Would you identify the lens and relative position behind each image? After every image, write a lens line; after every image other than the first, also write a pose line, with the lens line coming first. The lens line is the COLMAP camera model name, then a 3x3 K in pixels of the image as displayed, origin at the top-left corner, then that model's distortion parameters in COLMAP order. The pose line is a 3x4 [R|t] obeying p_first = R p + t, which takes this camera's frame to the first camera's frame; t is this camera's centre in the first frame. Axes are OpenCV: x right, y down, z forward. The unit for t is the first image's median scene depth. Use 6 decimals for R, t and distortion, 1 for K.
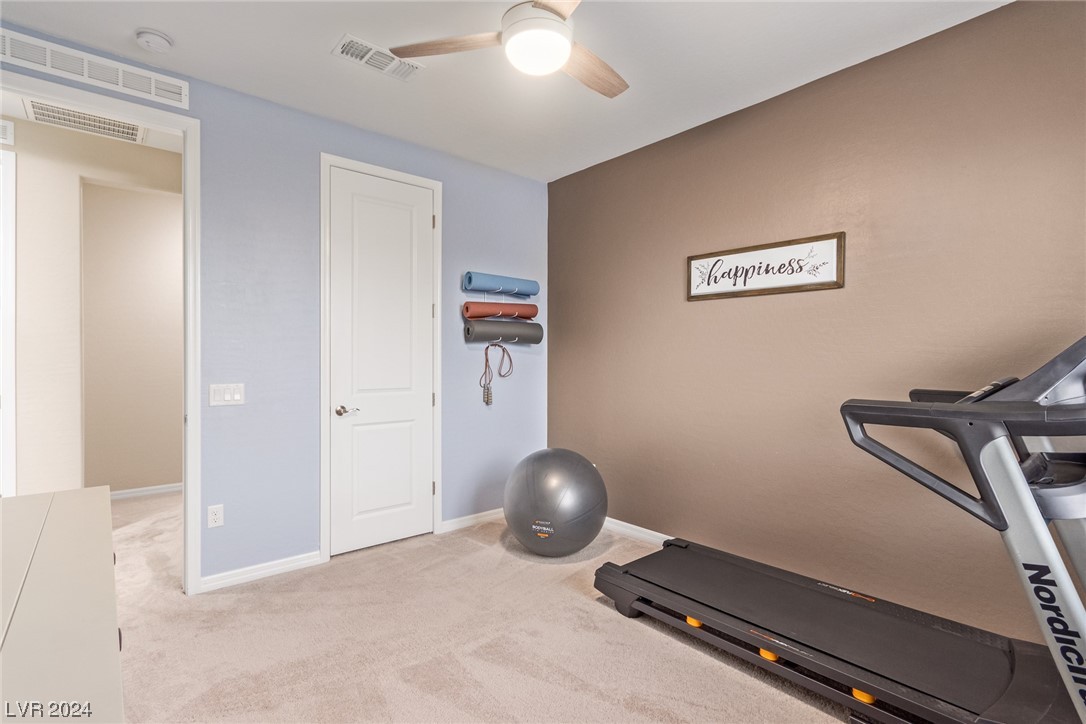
lens RADIAL K [[497.4, 0, 541.6], [0, 497.4, 361.5], [0, 0, 1]] dist [0.000528, 0.000170]
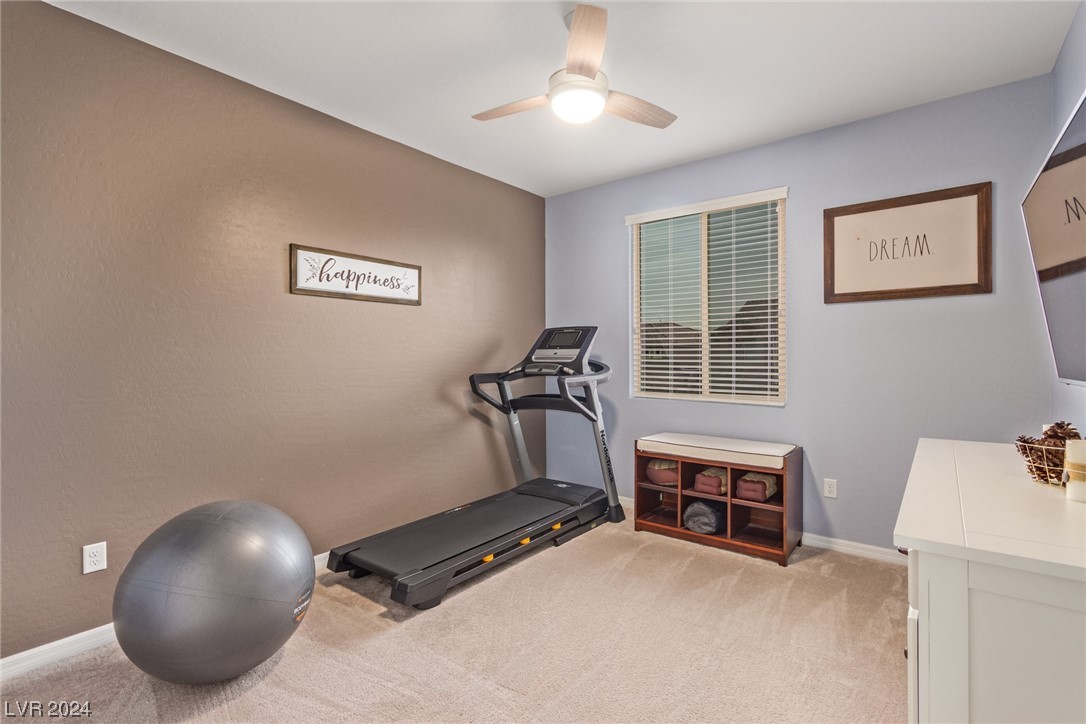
lens RADIAL K [[497.4, 0, 541.7], [0, 497.4, 355.5], [0, 0, 1]] dist [0.000528, 0.000170]
pose [[-0.168046, -0.005236, 0.985765, -0.738411], [0.011536, 0.999907, 0.007277, -0.012466], [-0.985712, 0.012595, -0.167970, 0.791390]]
